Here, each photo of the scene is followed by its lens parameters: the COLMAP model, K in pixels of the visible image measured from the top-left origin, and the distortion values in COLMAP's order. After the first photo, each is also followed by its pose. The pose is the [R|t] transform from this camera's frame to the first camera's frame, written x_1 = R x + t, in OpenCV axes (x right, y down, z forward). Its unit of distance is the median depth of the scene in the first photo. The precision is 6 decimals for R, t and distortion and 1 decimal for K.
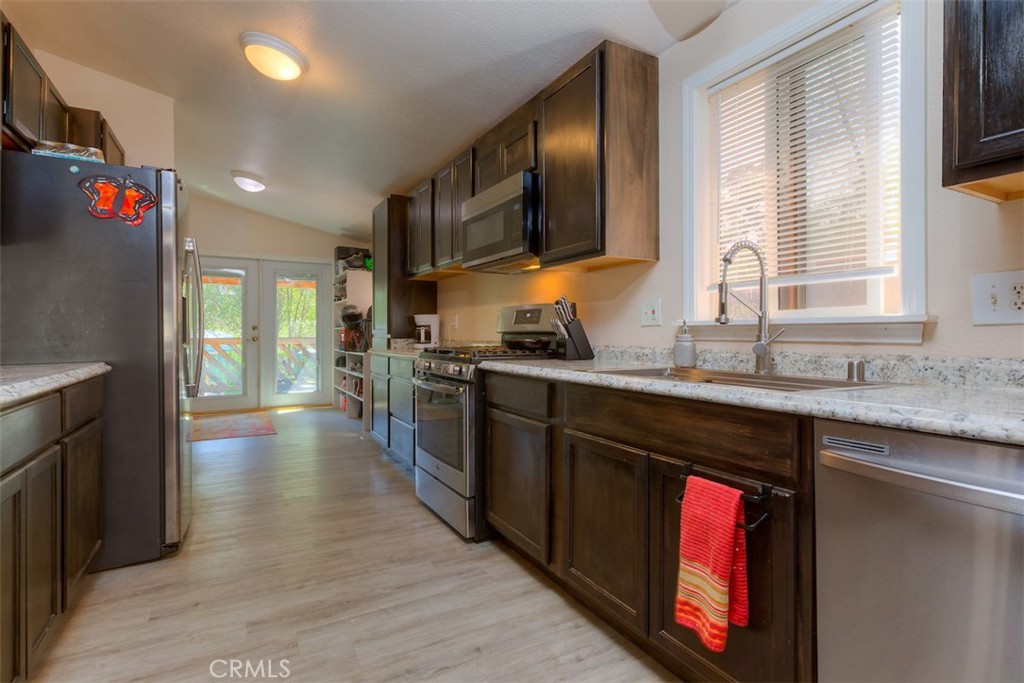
lens RADIAL K [[503.2, 0, 515.7], [0, 503.2, 334.9], [0, 0, 1]] dist [0.002580, 0.000909]
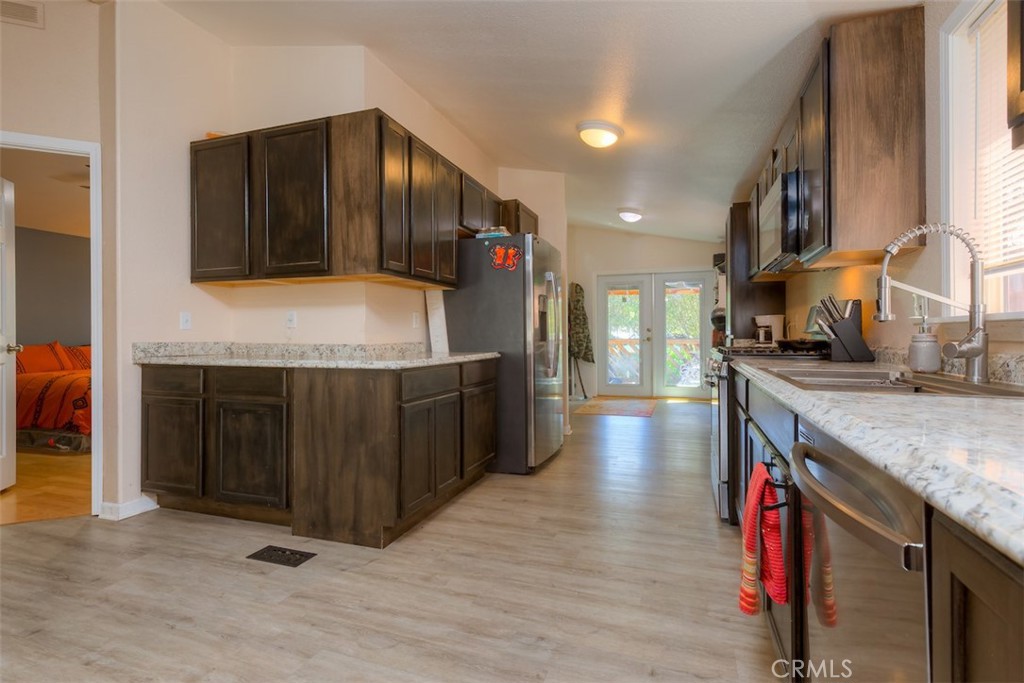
lens RADIAL K [[489.5, 0, 513.1], [0, 489.5, 333.7], [0, 0, 1]] dist [0.008867, 0.000014]
pose [[0.658491, -0.005712, -0.752567, 0.414023], [0.002038, 0.999981, -0.005806, 0.002396], [0.752586, 0.002290, 0.658491, -0.058729]]
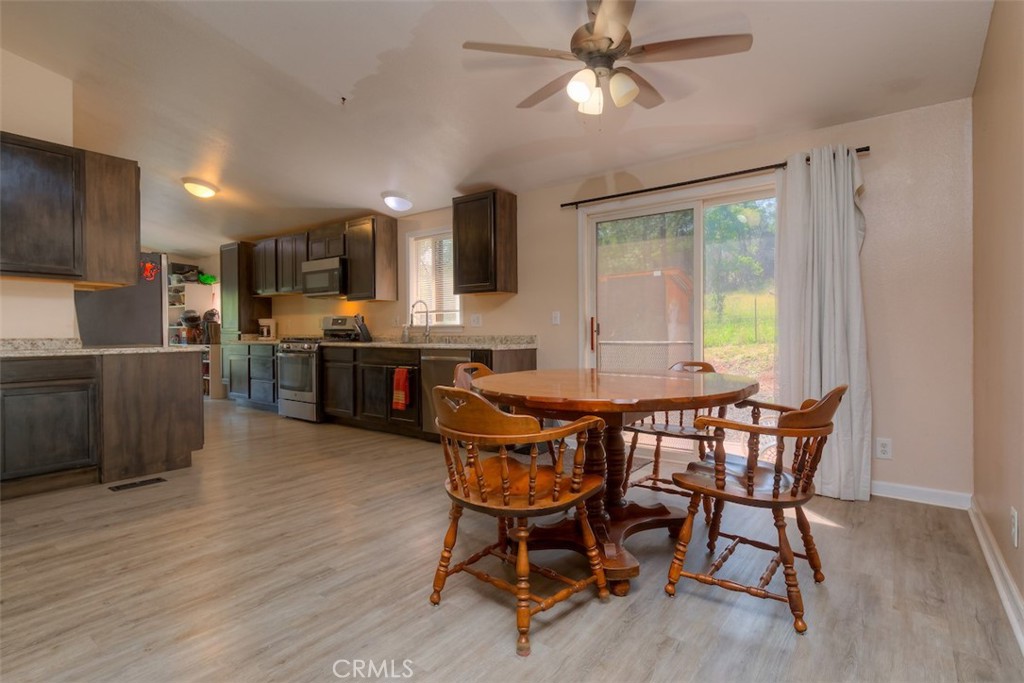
lens RADIAL K [[503.2, 0, 507.2], [0, 503.2, 336.7], [0, 0, 1]] dist [0.002580, 0.000909]
pose [[0.922429, -0.007996, 0.386083, -0.166906], [0.004991, 0.999949, 0.008784, 0.010400], [-0.386134, -0.006176, 0.922422, -1.388065]]
